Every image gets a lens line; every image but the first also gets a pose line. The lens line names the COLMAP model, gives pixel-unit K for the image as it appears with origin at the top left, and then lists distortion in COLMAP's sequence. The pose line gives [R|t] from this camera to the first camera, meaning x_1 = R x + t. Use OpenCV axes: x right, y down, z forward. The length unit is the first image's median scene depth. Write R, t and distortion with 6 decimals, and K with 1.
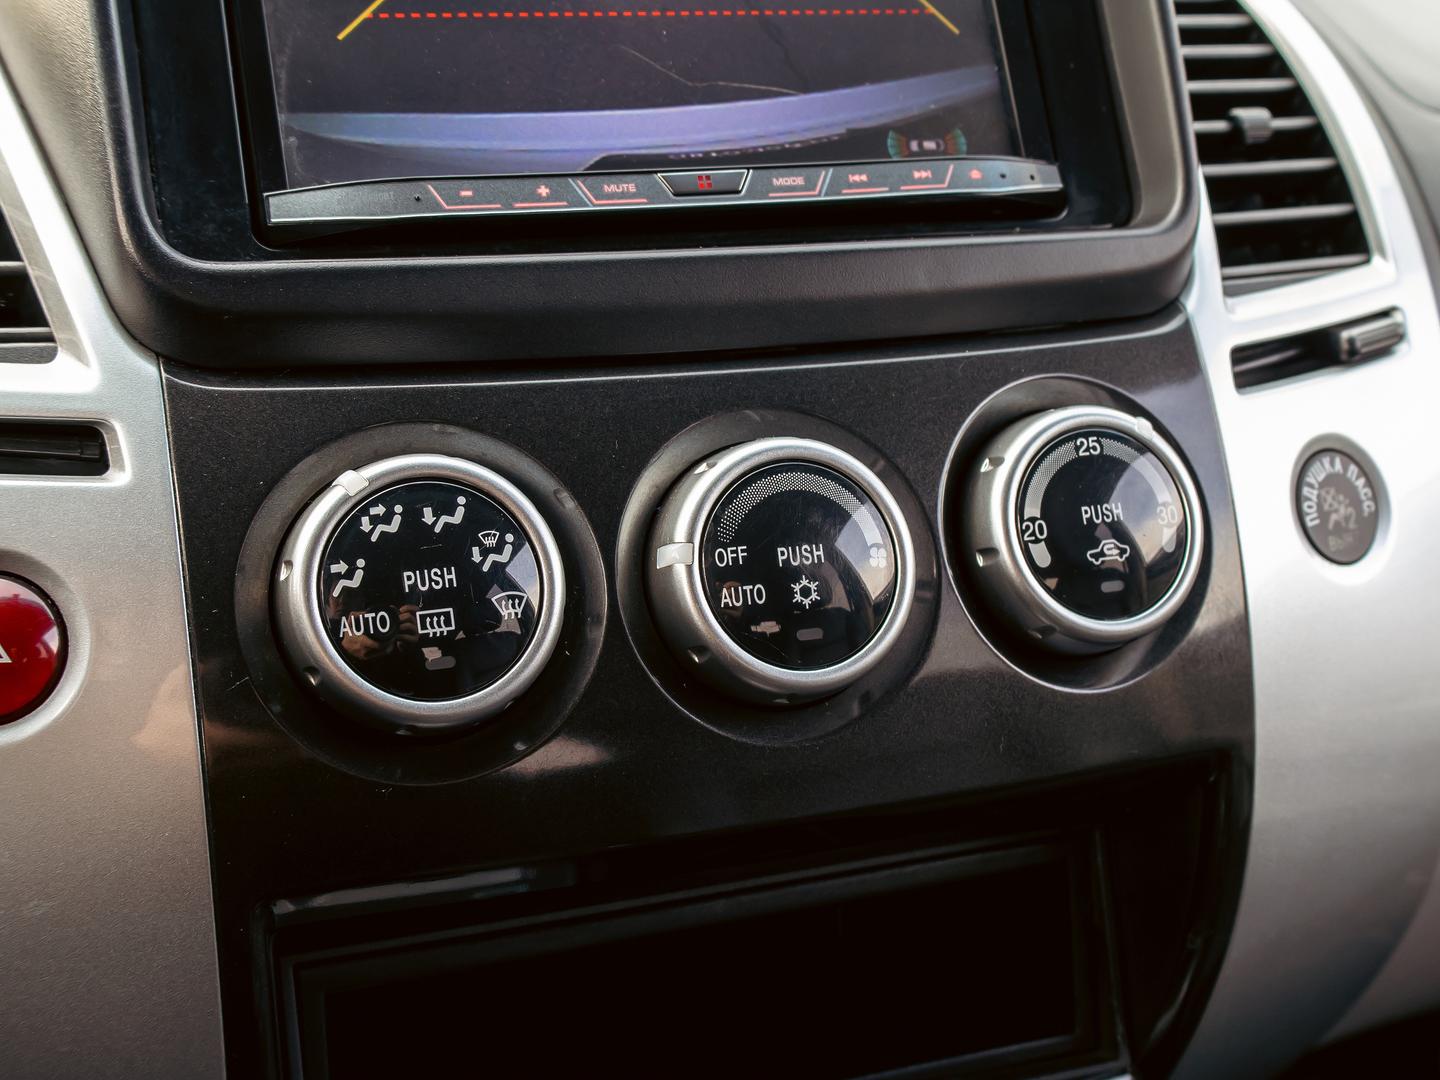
lens RADIAL K [[1101.9, 0, 720.0], [0, 1101.9, 540.0], [0, 0, 1]] dist [0.003596, 0.000489]
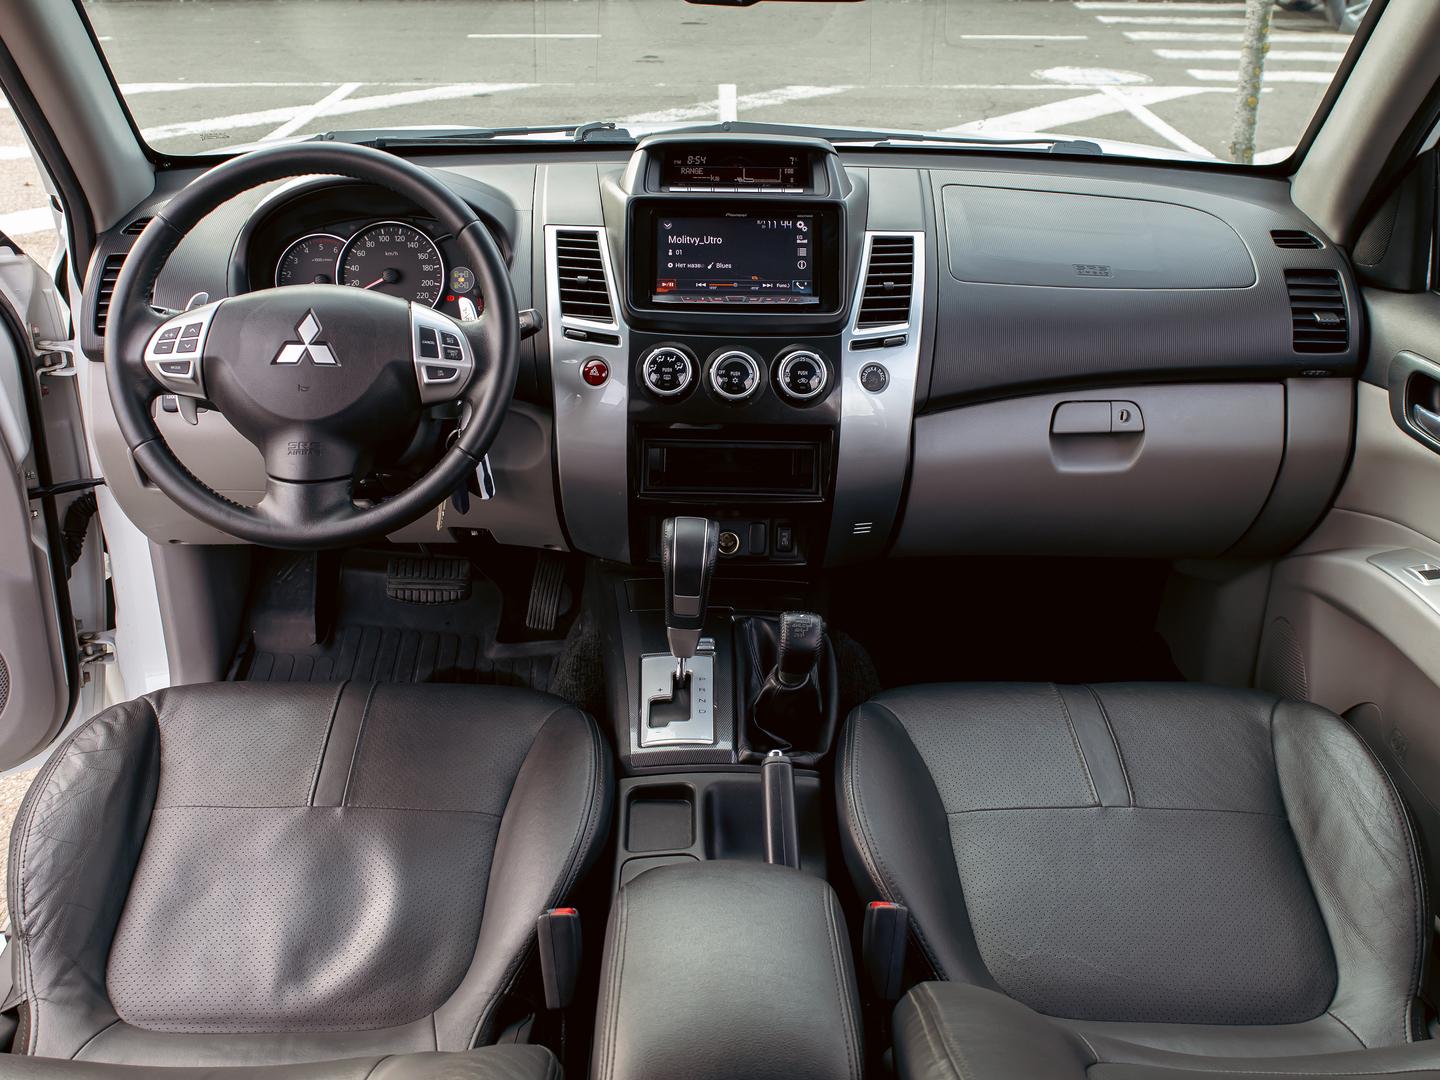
lens RADIAL K [[1101.9, 0, 720.0], [0, 1101.9, 540.0], [0, 0, 1]] dist [0.003596, 0.000489]
pose [[0.923602, 0.130389, -0.360497, 1.964368], [-0.132211, 0.991025, 0.019718, 0.693652], [0.359833, 0.029450, 0.932552, -3.801598]]
